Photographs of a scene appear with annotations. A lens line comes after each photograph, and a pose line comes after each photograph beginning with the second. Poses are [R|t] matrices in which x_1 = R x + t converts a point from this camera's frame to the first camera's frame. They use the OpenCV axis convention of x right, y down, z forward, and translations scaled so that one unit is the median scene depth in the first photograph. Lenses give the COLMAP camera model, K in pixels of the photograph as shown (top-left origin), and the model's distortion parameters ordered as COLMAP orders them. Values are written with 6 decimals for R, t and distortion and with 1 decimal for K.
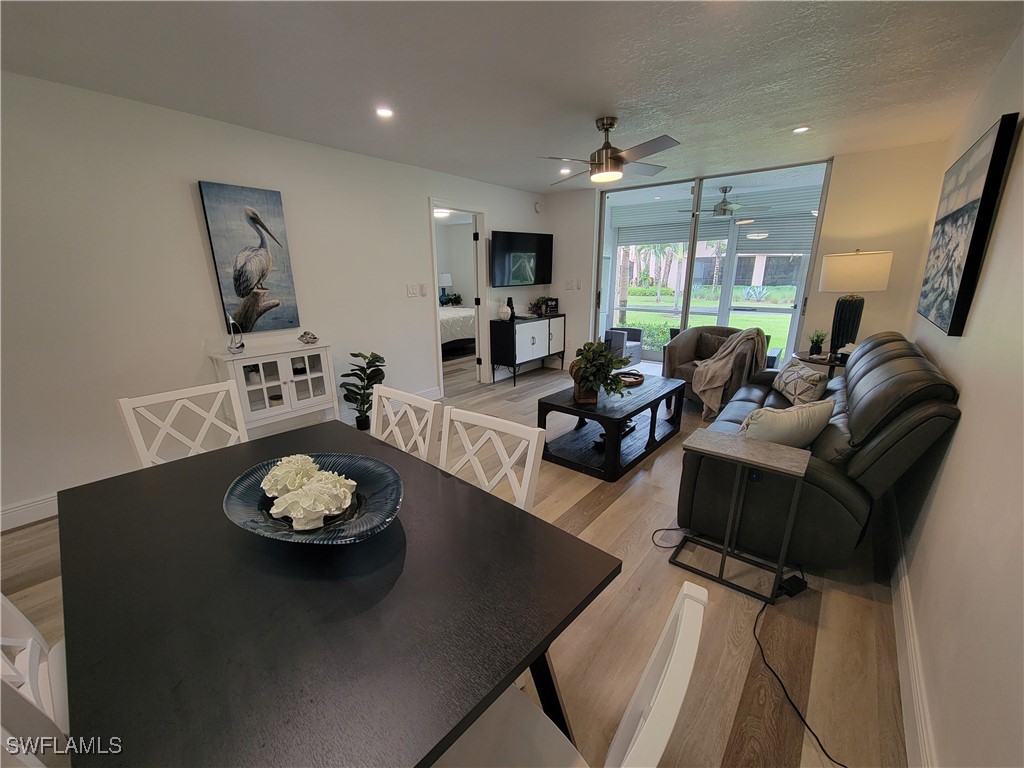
lens RADIAL K [[417.6, 0, 510.0], [0, 417.6, 390.0], [0, 0, 1]] dist [-0.000340, -0.000087]
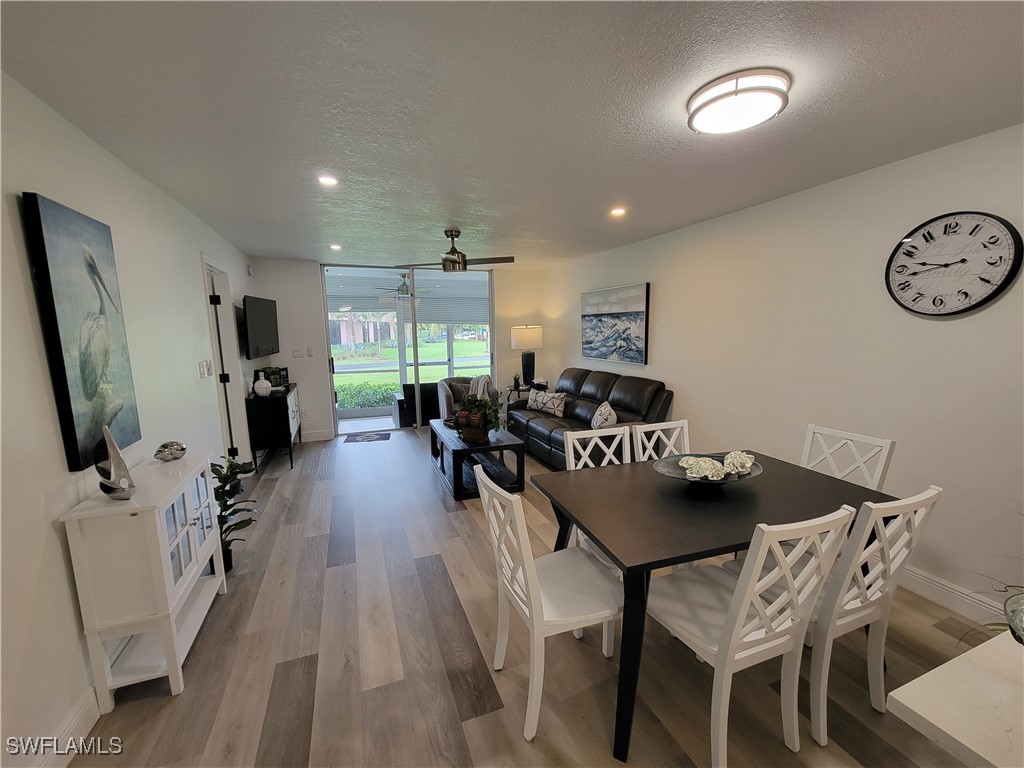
lens RADIAL K [[410.0, 0, 512.0], [0, 410.0, 384.0], [0, 0, 1]] dist [-0.000282, -0.000027]
pose [[0.502427, -0.112551, 0.857263, -0.796083], [0.241031, 0.970419, -0.013856, -0.098242], [-0.830344, 0.213588, 0.514693, 0.245774]]
